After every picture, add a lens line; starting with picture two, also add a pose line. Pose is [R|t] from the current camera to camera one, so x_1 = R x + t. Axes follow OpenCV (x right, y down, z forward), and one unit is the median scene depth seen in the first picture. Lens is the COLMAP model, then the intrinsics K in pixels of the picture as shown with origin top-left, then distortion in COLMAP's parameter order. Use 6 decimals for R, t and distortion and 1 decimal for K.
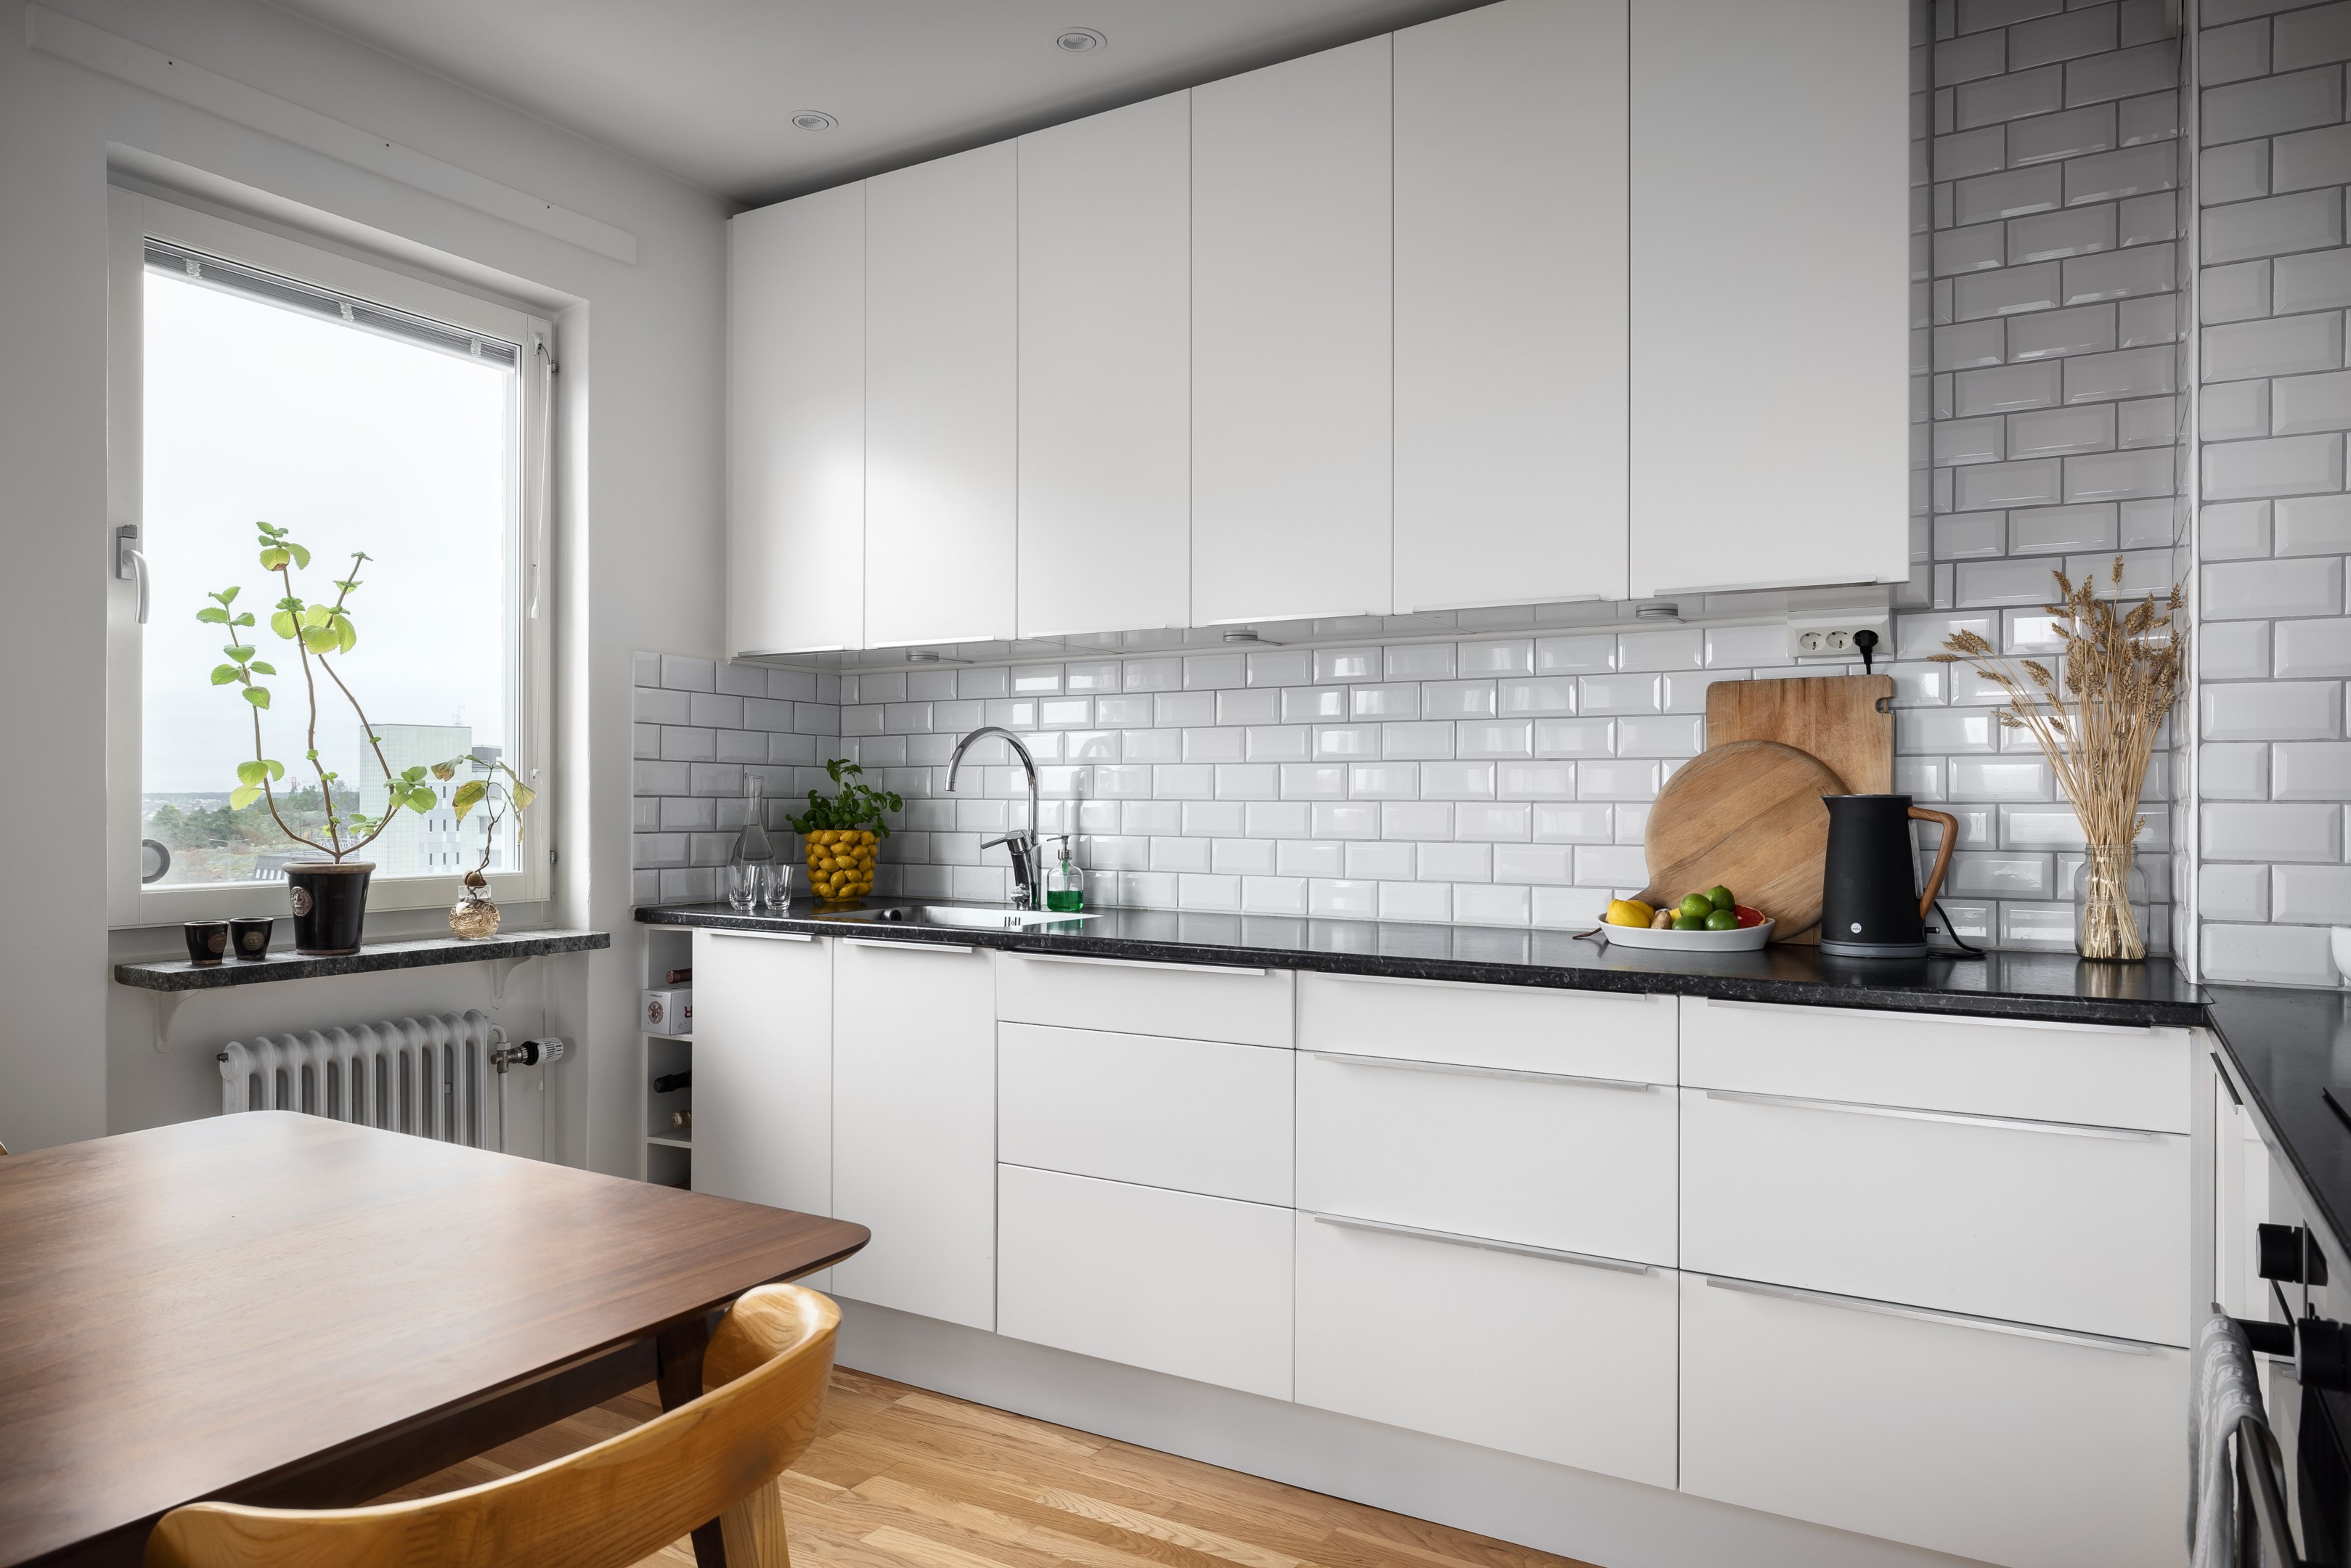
lens RADIAL K [[1532.3, 0, 1182.4], [0, 1532.3, 787.2], [0, 0, 1]] dist [0.002062, 0.004719]
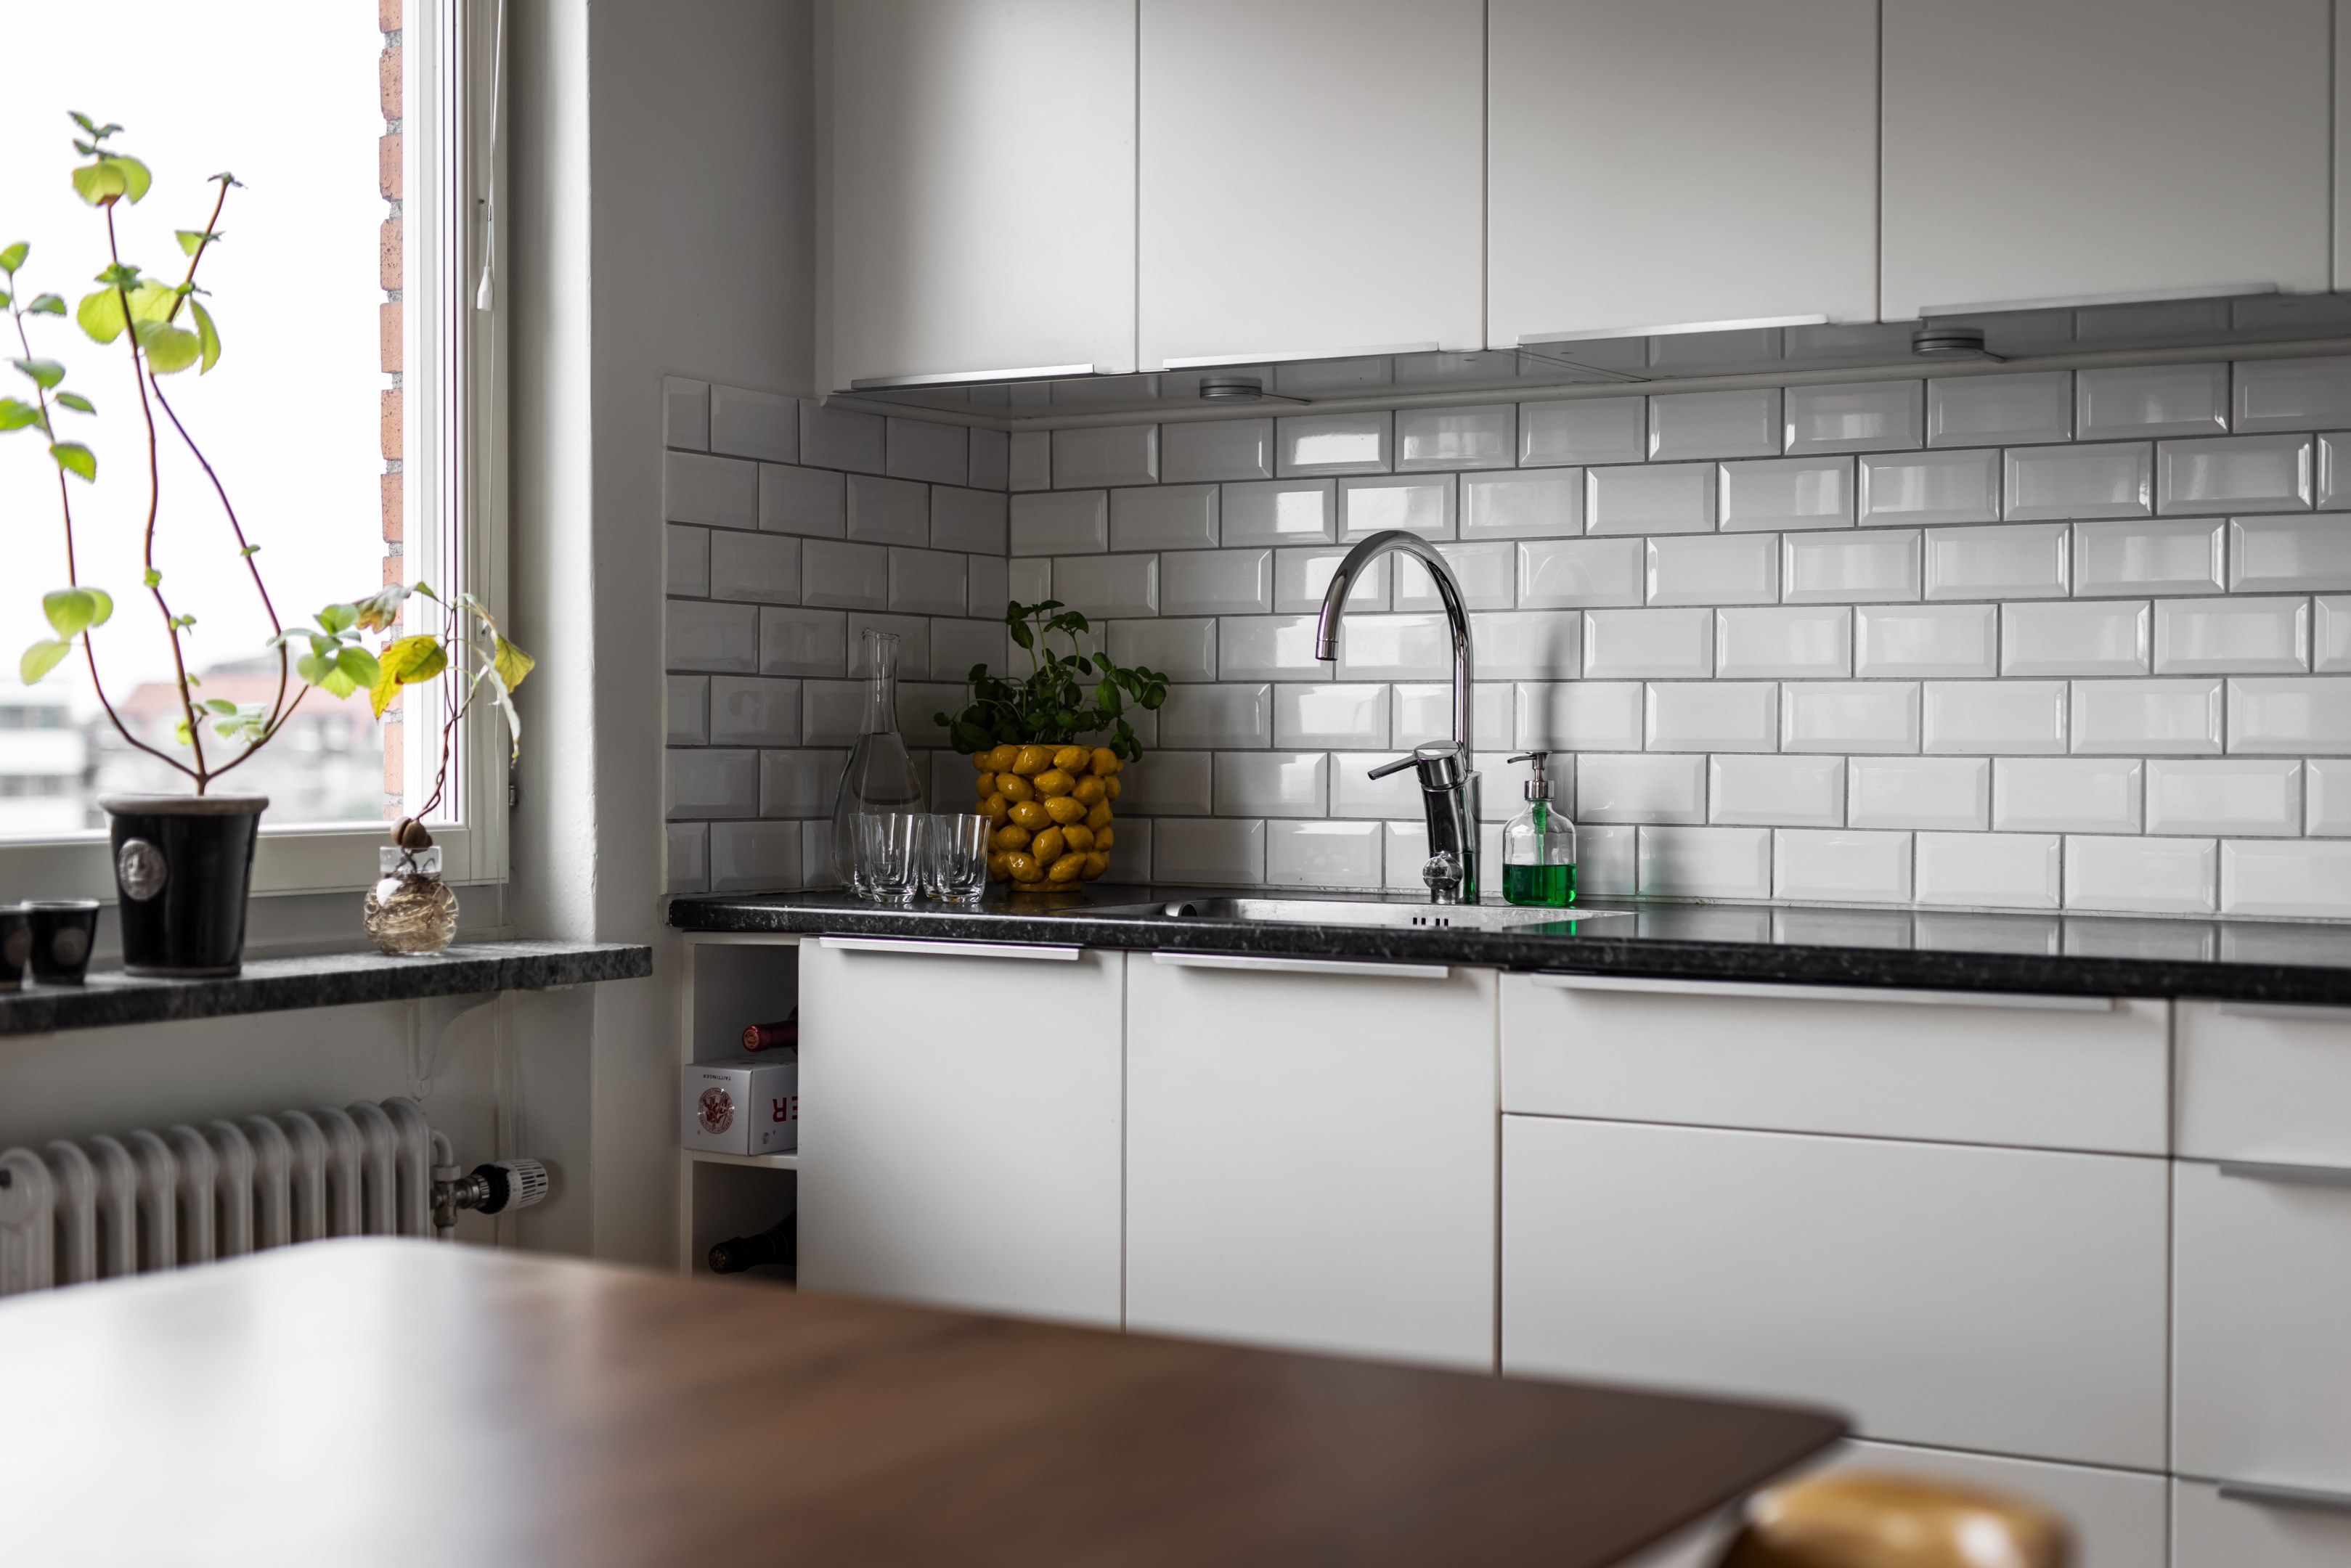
lens RADIAL K [[3273.7, 0, 1190.1], [0, 3273.7, 792.1], [0, 0, 1]] dist [0.003087, 0.000000]
pose [[0.999972, -0.001204, -0.007347, -0.214196], [0.001387, 0.999688, 0.024956, 0.021343], [0.007314, -0.024965, 0.999662, -0.061982]]
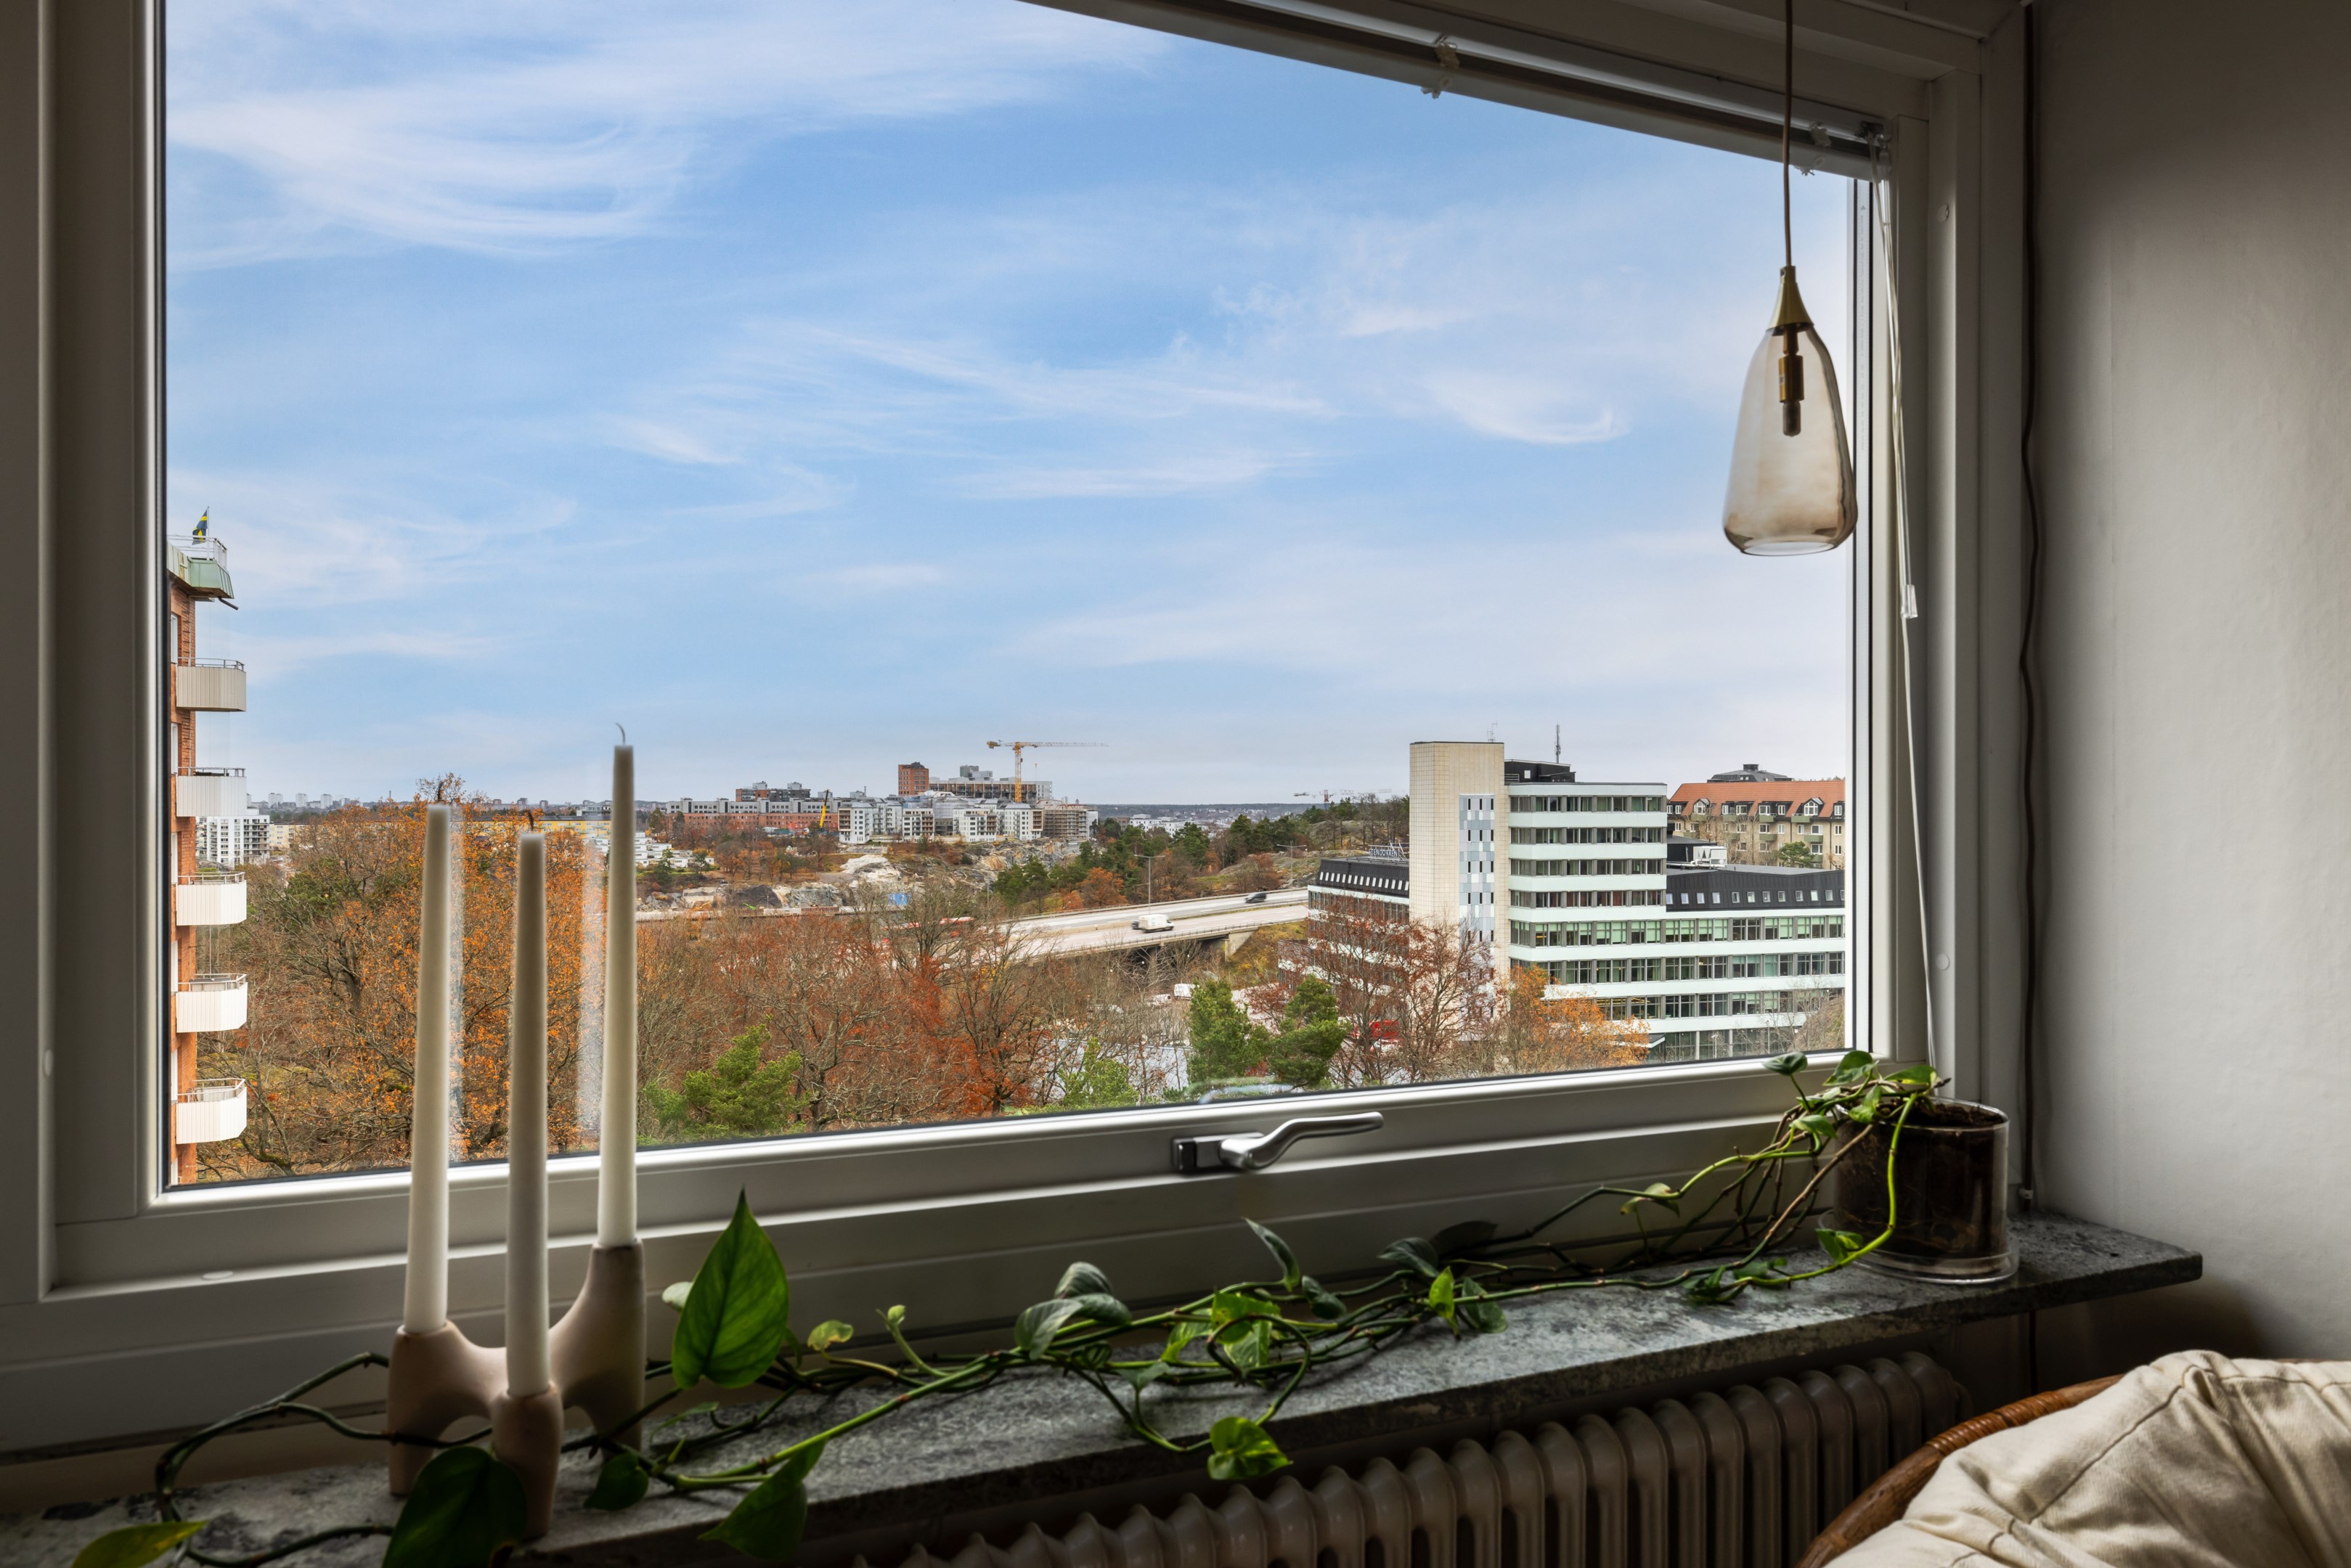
lens RADIAL K [[1532.3, 0, 1200.8], [0, 1532.3, 810.7], [0, 0, 1]] dist [0.002062, 0.004719]
pose [[0.820003, 0.003662, -0.572347, -1.246618], [0.000683, 0.999973, 0.007376, -0.046551], [0.572358, -0.006439, 0.819978, -0.756782]]
